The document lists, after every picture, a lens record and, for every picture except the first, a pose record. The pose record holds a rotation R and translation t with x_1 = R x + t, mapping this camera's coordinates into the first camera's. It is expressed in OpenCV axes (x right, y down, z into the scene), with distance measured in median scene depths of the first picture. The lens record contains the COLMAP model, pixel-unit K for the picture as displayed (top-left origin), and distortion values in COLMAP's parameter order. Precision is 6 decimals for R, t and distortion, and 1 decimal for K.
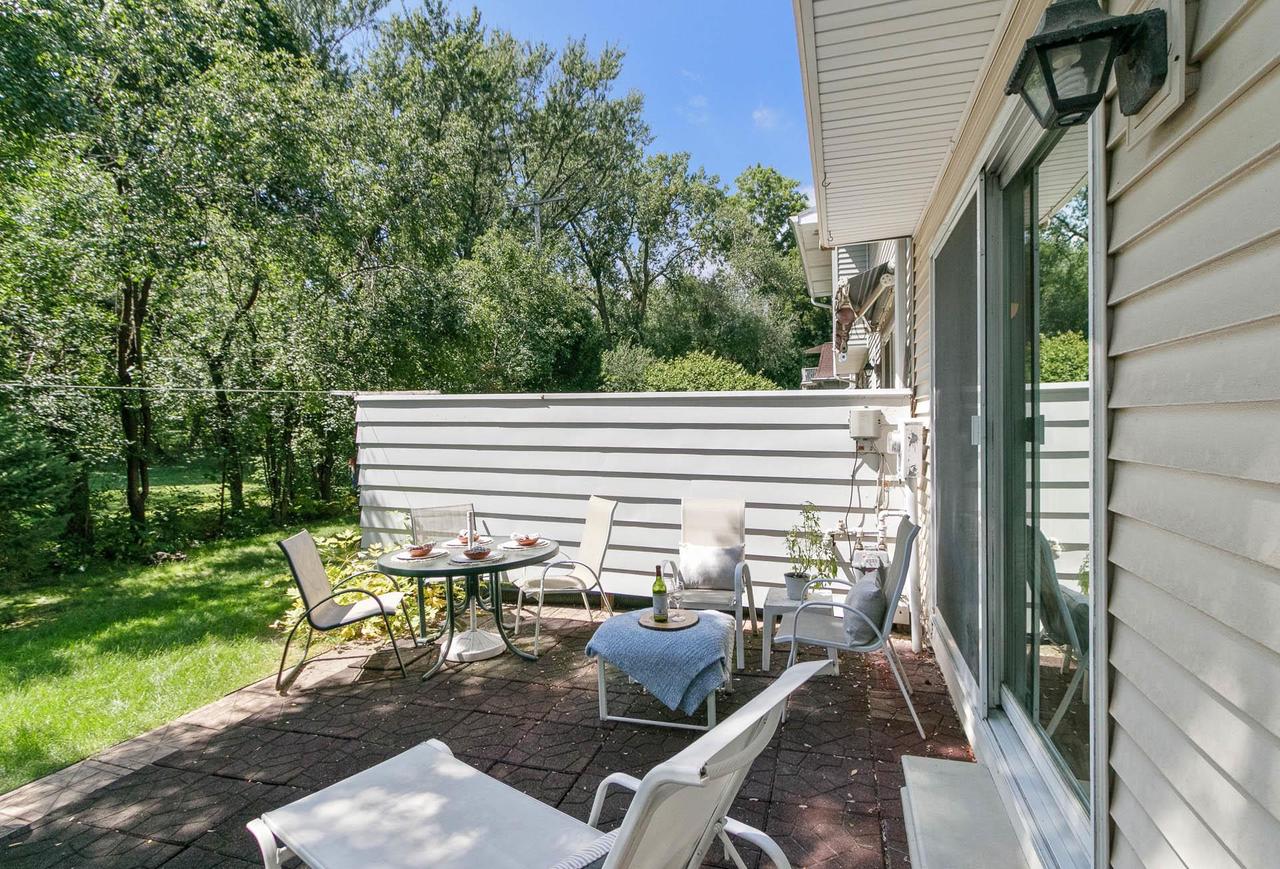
lens RADIAL K [[595.3, 0, 649.5], [0, 595.3, 440.1], [0, 0, 1]] dist [-0.000871, 0.000182]
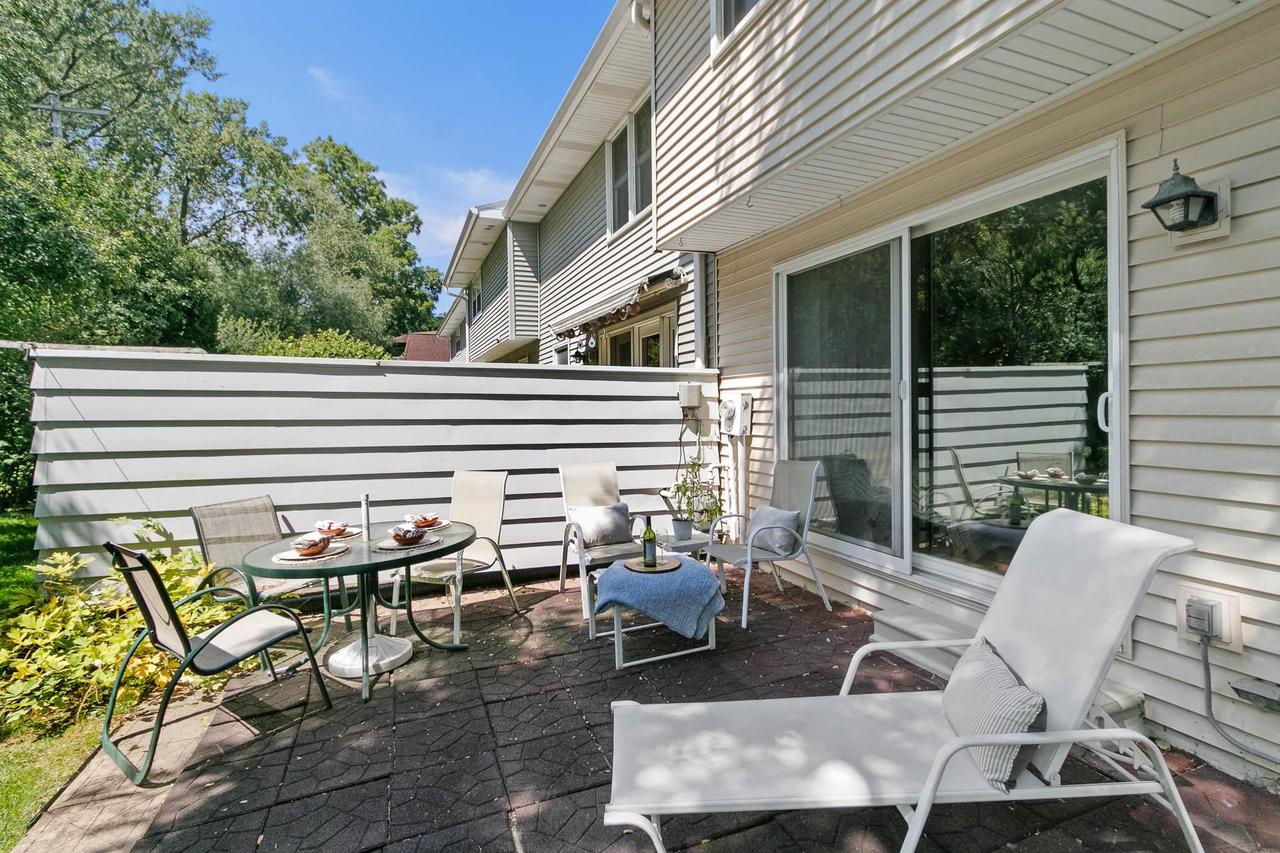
lens RADIAL K [[574.9, 0, 637.4], [0, 574.9, 413.5], [0, 0, 1]] dist [-0.000745, -0.000696]
pose [[0.786751, -0.004891, 0.617251, -0.465521], [0.021500, 0.999579, -0.019483, 0.029564], [-0.616896, 0.028600, 0.786525, 0.122398]]
